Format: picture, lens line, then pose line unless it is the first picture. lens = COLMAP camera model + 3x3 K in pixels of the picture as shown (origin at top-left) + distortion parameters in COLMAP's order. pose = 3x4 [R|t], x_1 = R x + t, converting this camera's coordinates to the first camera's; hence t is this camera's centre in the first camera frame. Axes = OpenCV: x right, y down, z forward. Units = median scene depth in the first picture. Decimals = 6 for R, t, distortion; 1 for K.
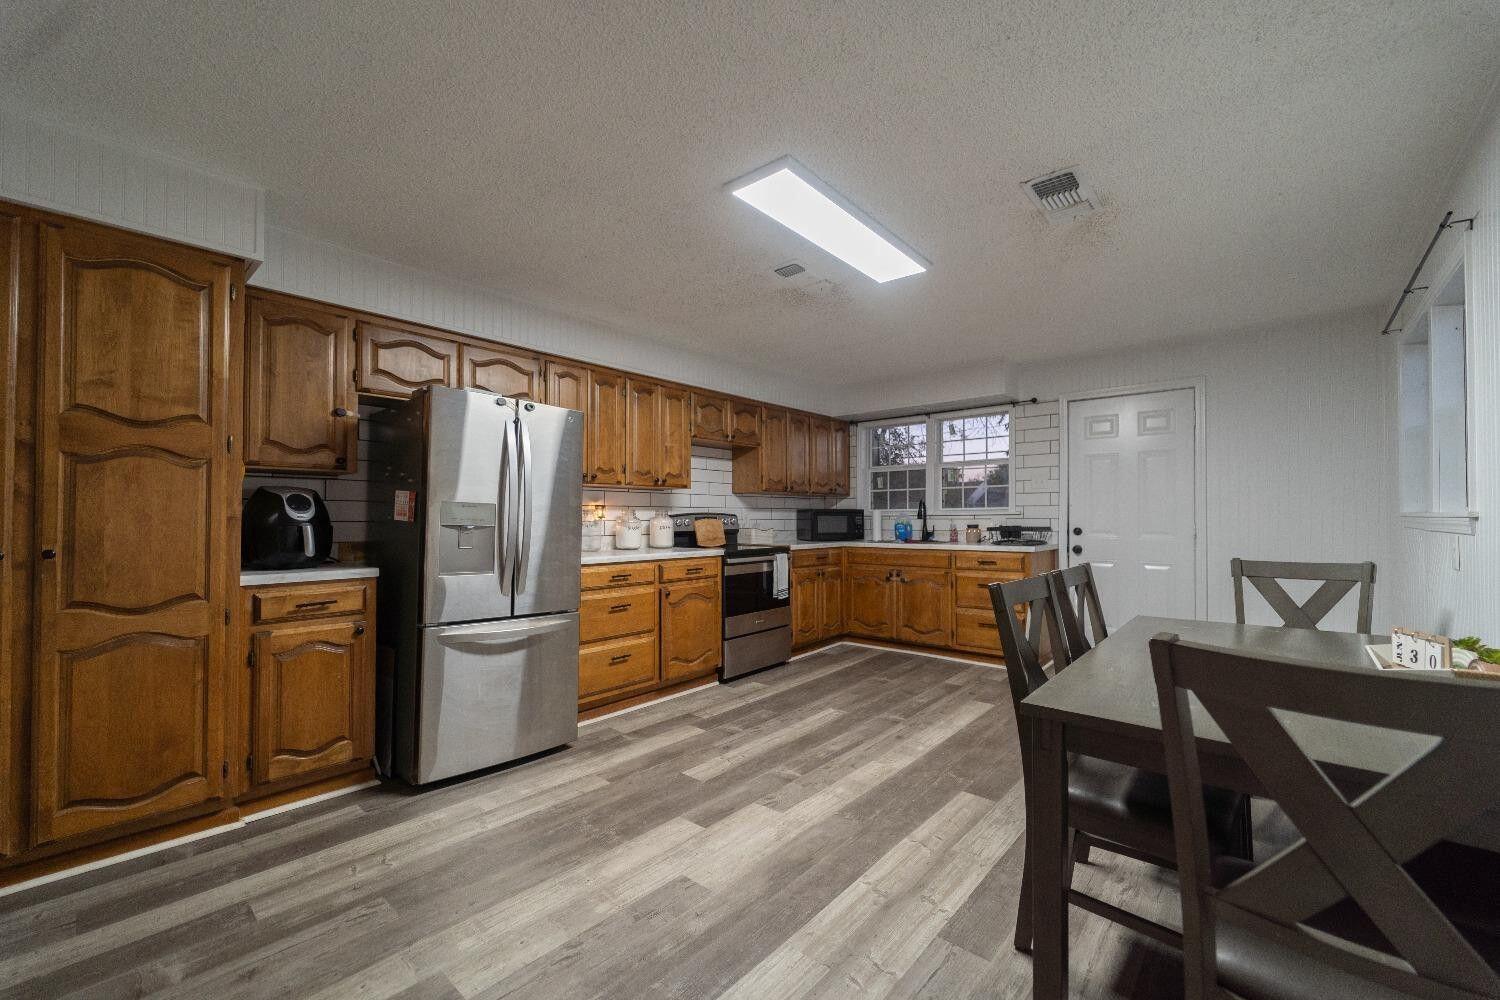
lens RADIAL K [[600.1, 0, 752.4], [0, 600.1, 510.0], [0, 0, 1]] dist [0.011311, -0.004221]
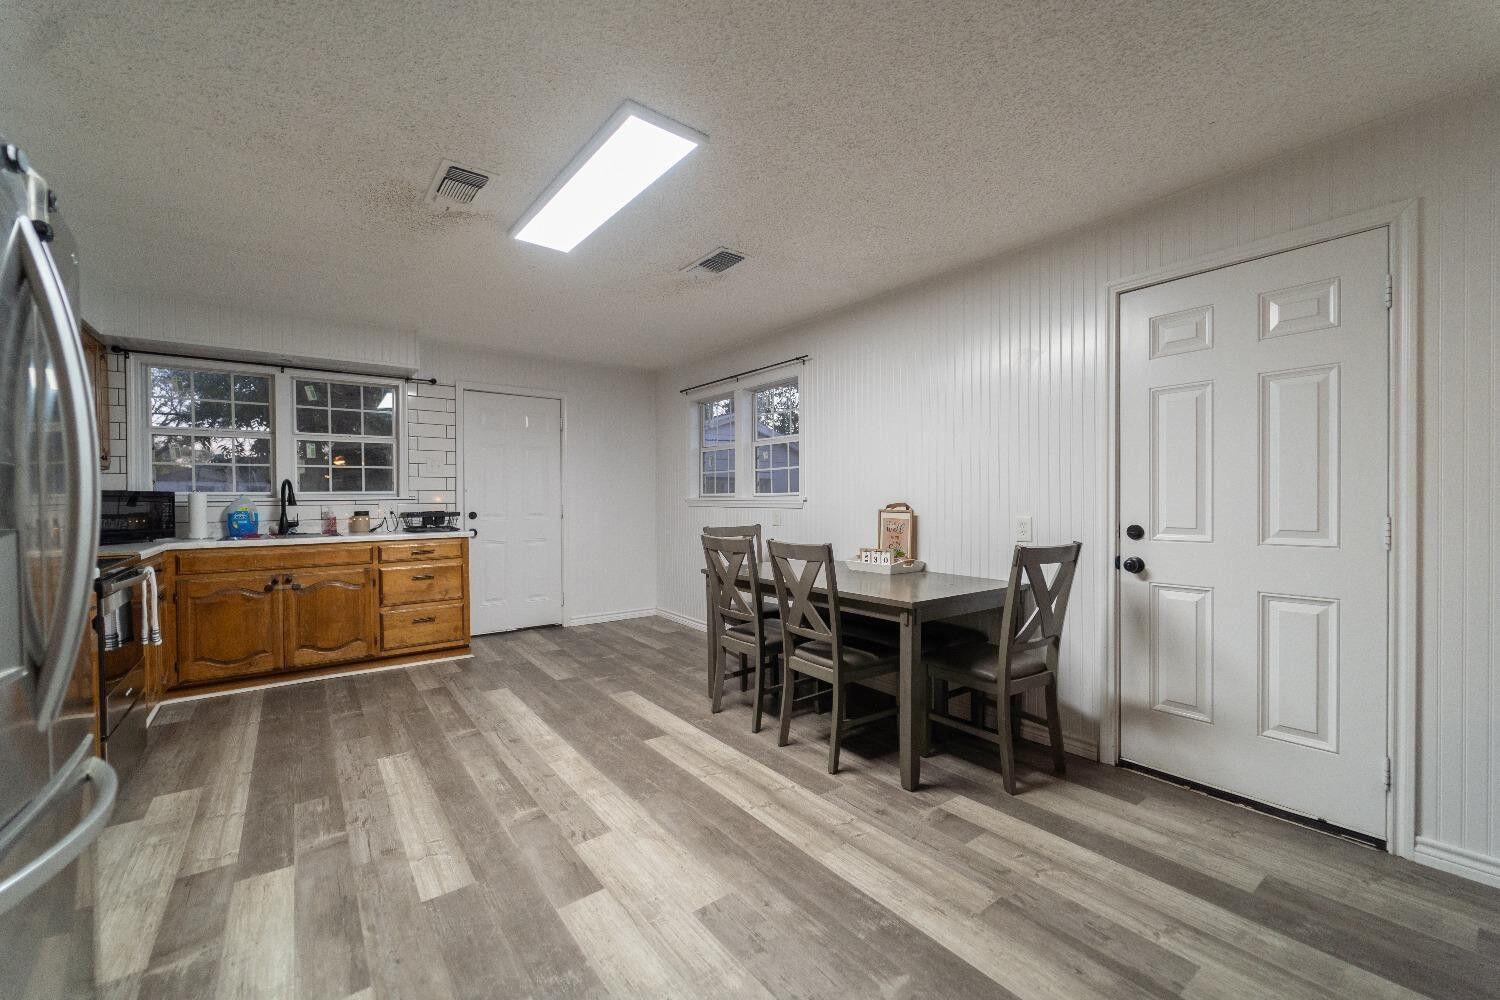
lens RADIAL K [[600.1, 0, 752.4], [0, 600.1, 510.0], [0, 0, 1]] dist [0.011311, -0.004221]
pose [[0.204985, -0.016516, 0.978626, -0.523708], [-0.005329, 0.999824, 0.017990, 0.006036], [-0.978751, -0.008903, 0.204861, 0.415696]]
